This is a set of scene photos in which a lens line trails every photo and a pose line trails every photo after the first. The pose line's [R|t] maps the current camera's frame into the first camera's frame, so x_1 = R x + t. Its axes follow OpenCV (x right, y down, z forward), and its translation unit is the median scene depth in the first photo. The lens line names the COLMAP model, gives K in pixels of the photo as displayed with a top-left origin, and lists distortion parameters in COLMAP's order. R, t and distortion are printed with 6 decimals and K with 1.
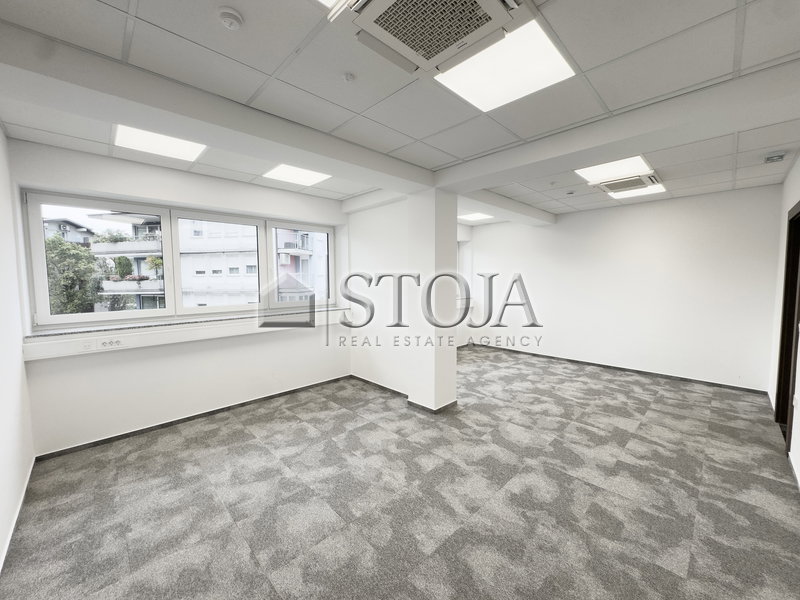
lens RADIAL K [[321.2, 0, 400.4], [0, 321.2, 293.3], [0, 0, 1]] dist [-0.004190, 0.000465]
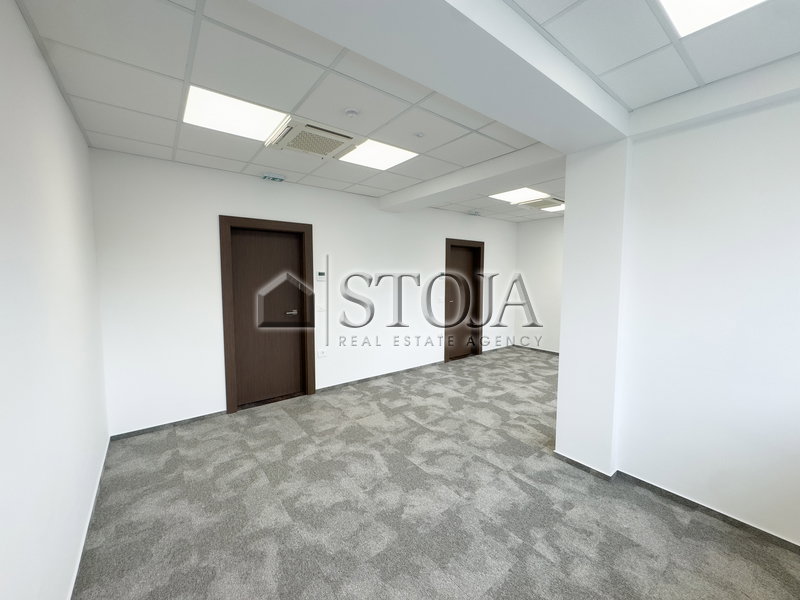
lens RADIAL K [[321.2, 0, 401.0], [0, 321.2, 302.2], [0, 0, 1]] dist [-0.004190, 0.000465]
pose [[-0.993867, -0.002392, 0.110557, 0.525770], [0.012053, 0.991466, 0.129805, -0.104564], [-0.109924, 0.130341, -0.985357, 2.048217]]
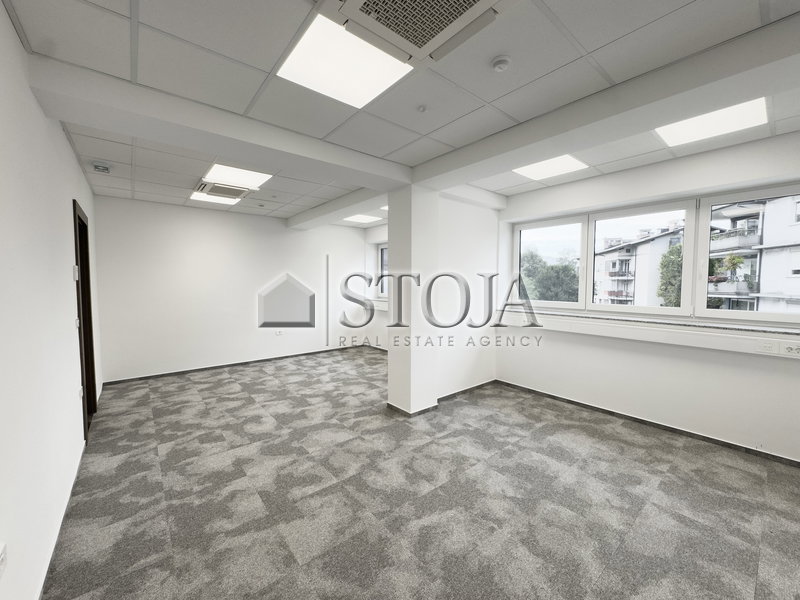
lens RADIAL K [[321.2, 0, 397.3], [0, 321.2, 303.0], [0, 0, 1]] dist [-0.004190, 0.000465]
pose [[-0.085010, 0.073699, -0.993651, 1.271666], [-0.049093, 0.995740, 0.078054, -0.052026], [0.995170, 0.055417, -0.081030, 1.238301]]
